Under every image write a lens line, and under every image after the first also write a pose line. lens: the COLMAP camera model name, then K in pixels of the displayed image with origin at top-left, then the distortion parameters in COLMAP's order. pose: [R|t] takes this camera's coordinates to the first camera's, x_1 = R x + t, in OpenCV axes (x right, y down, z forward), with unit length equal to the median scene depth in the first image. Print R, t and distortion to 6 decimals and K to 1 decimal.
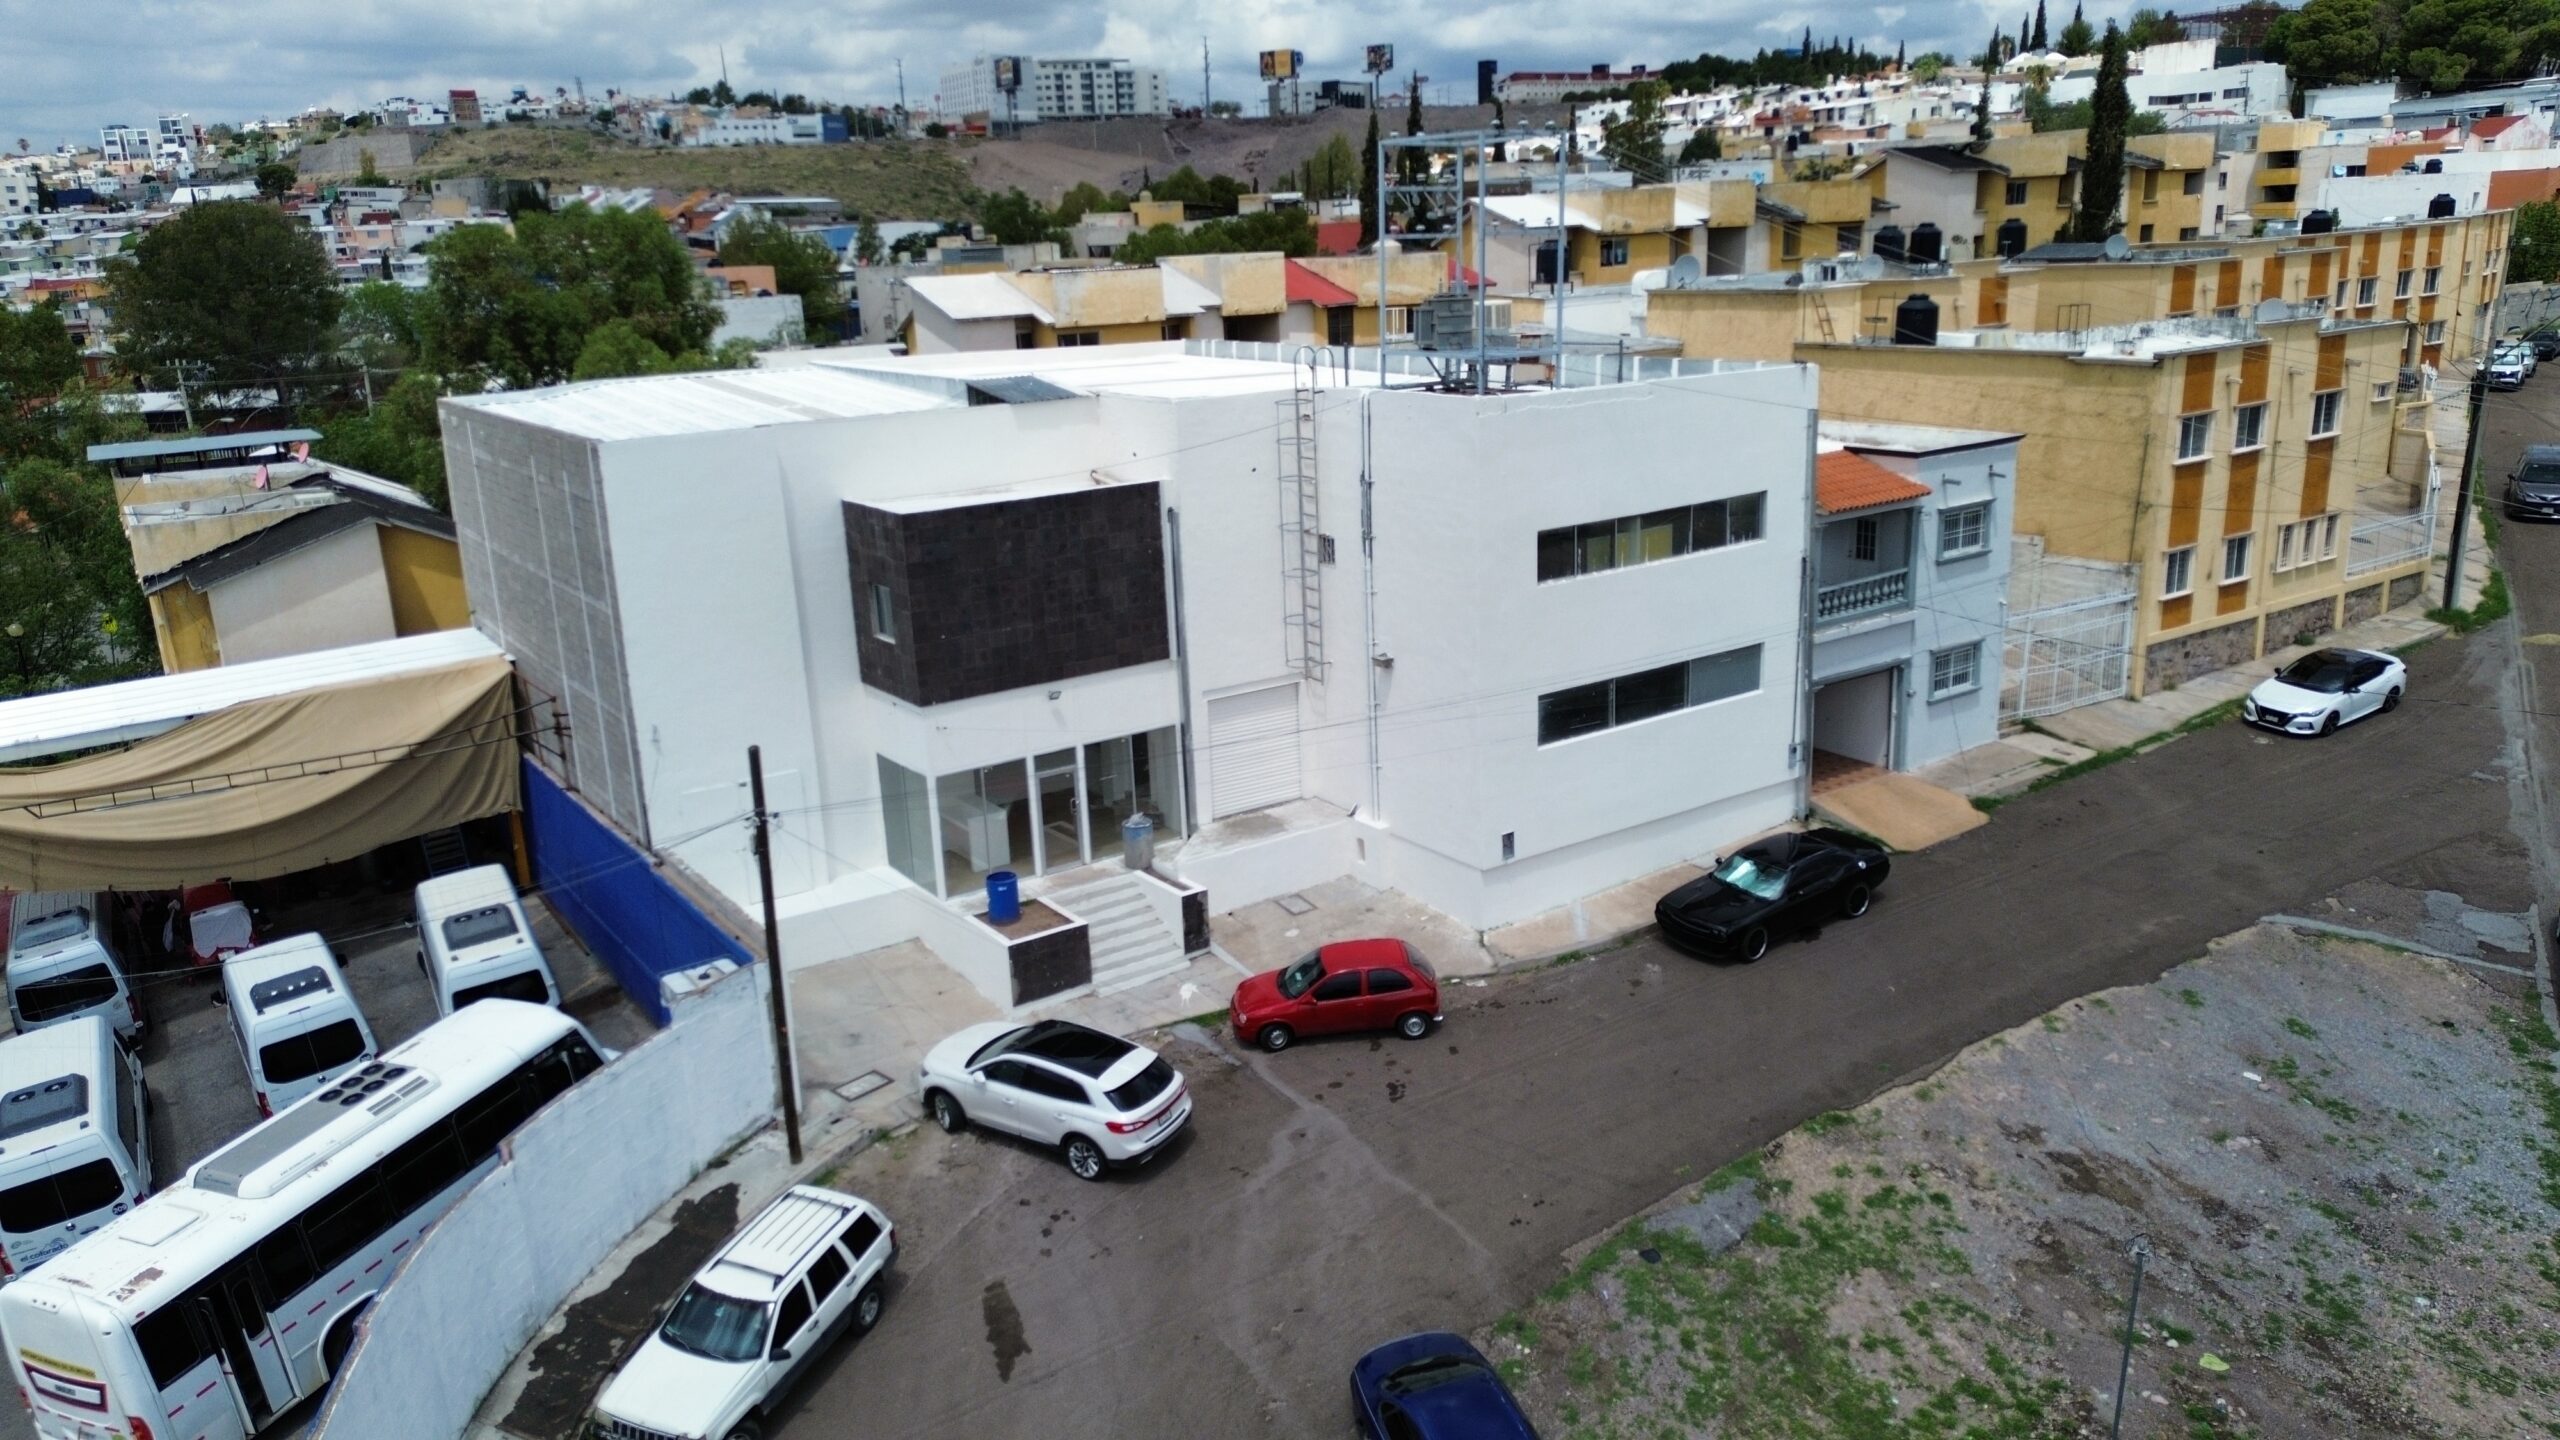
lens RADIAL K [[1800.4, 0, 1286.9], [0, 1800.4, 713.2], [0, 0, 1]] dist [0.079167, -0.073125]
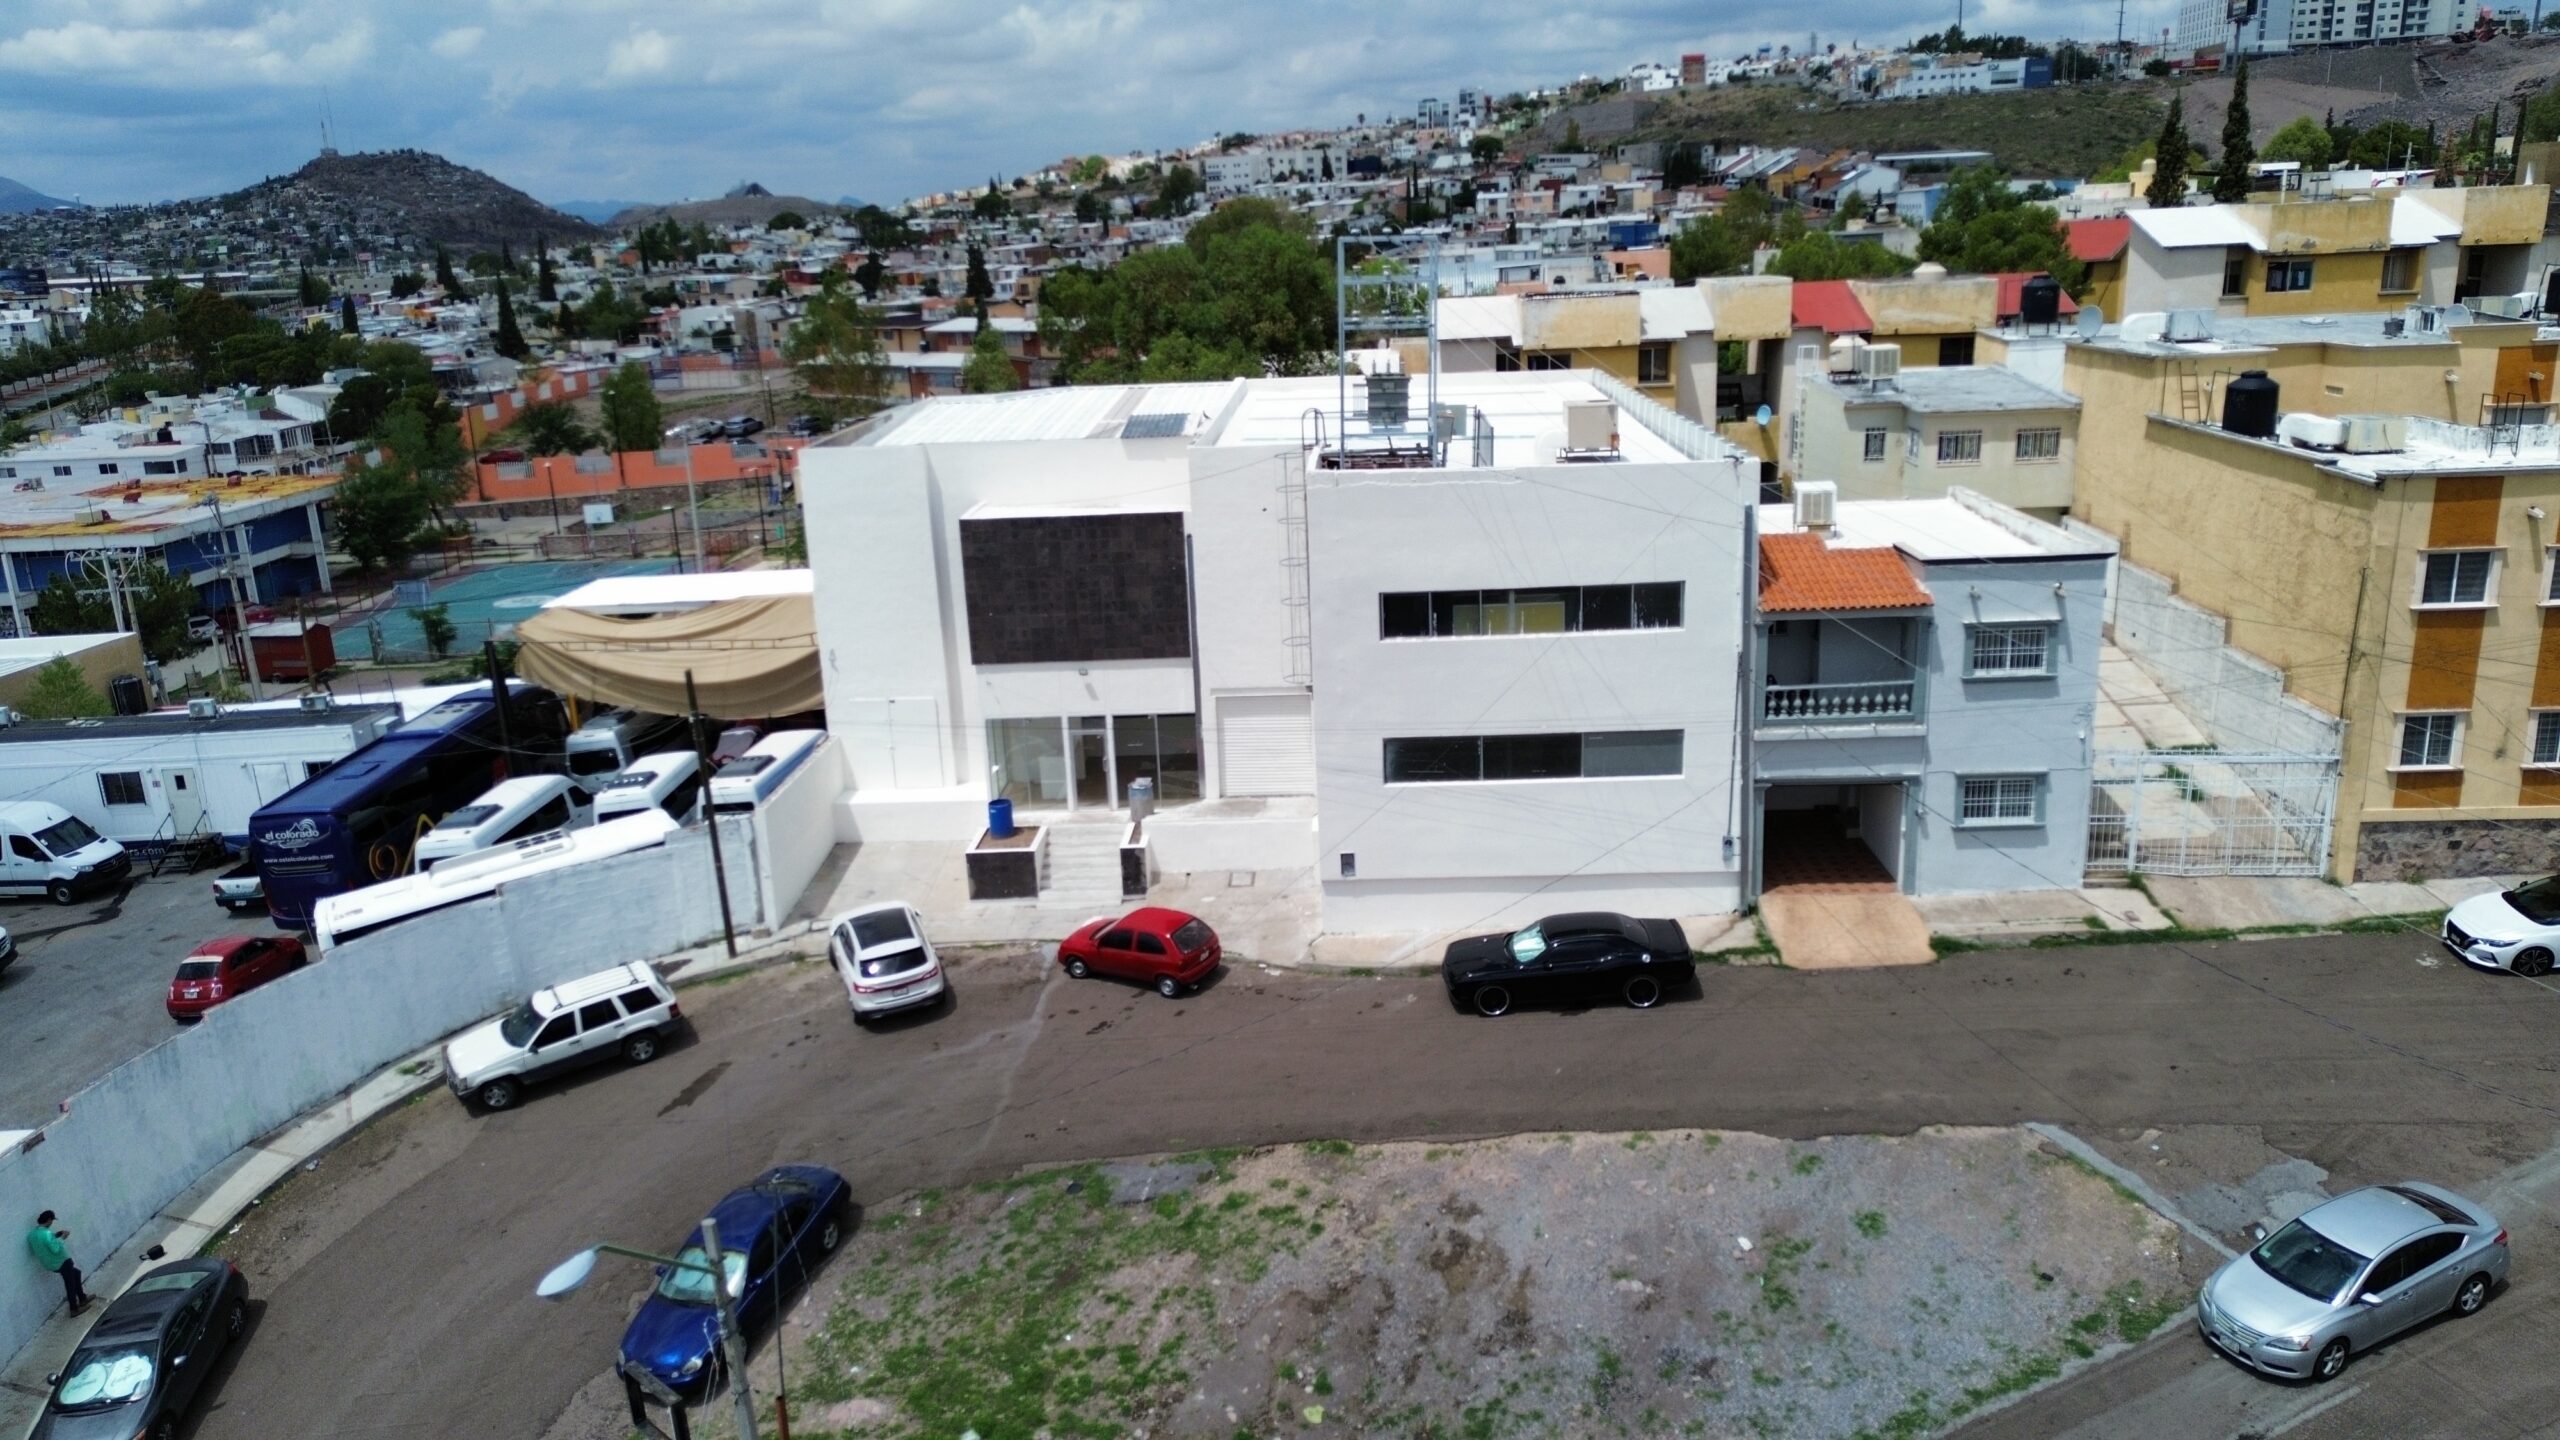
lens RADIAL K [[1800.4, 0, 1286.9], [0, 1800.4, 713.2], [0, 0, 1]] dist [0.079167, -0.073125]
pose [[0.799696, 0.165522, -0.577139, 0.658107], [-0.149006, 0.985889, 0.076285, -0.090774], [0.581622, 0.024992, 0.813075, 0.053041]]
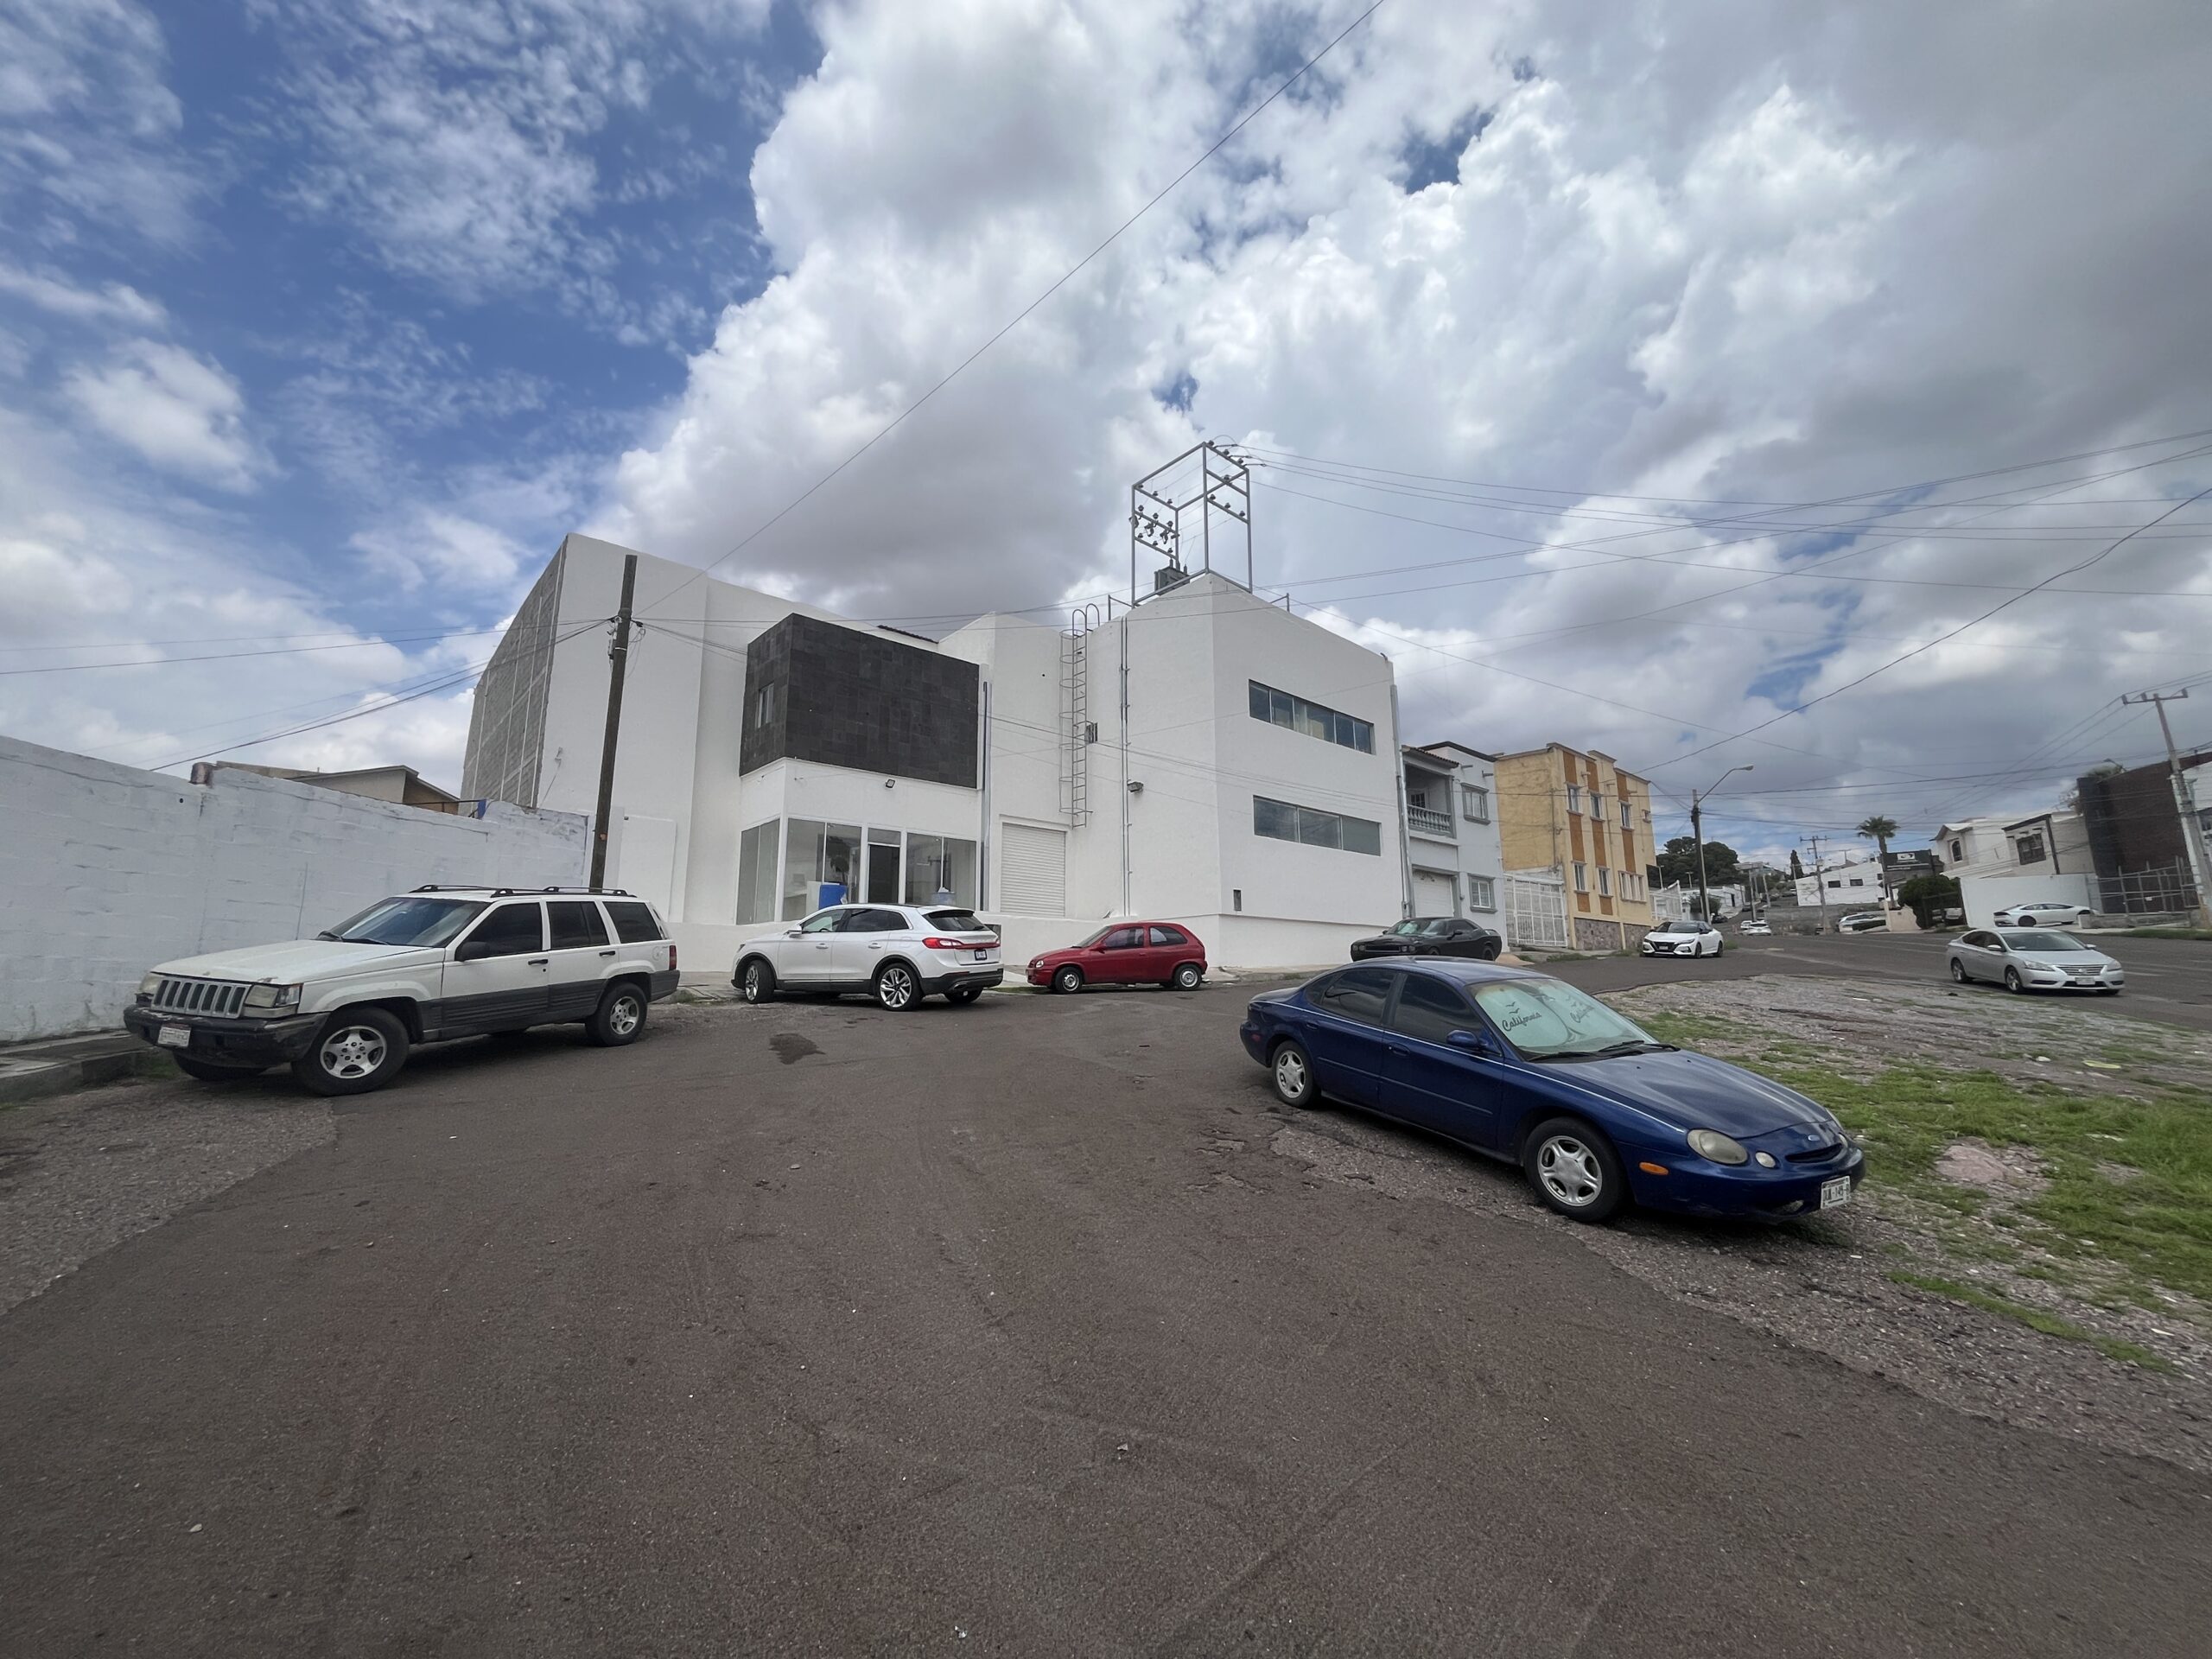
lens RADIAL K [[893.6, 0, 1112.4], [0, 893.6, 829.3], [0, 0, 1]] dist [-0.001191, -0.000771]
pose [[0.990056, 0.057565, 0.128356, -0.046428], [0.002902, 0.903886, -0.427763, 0.273217], [-0.140643, 0.423882, 0.894731, 0.376901]]
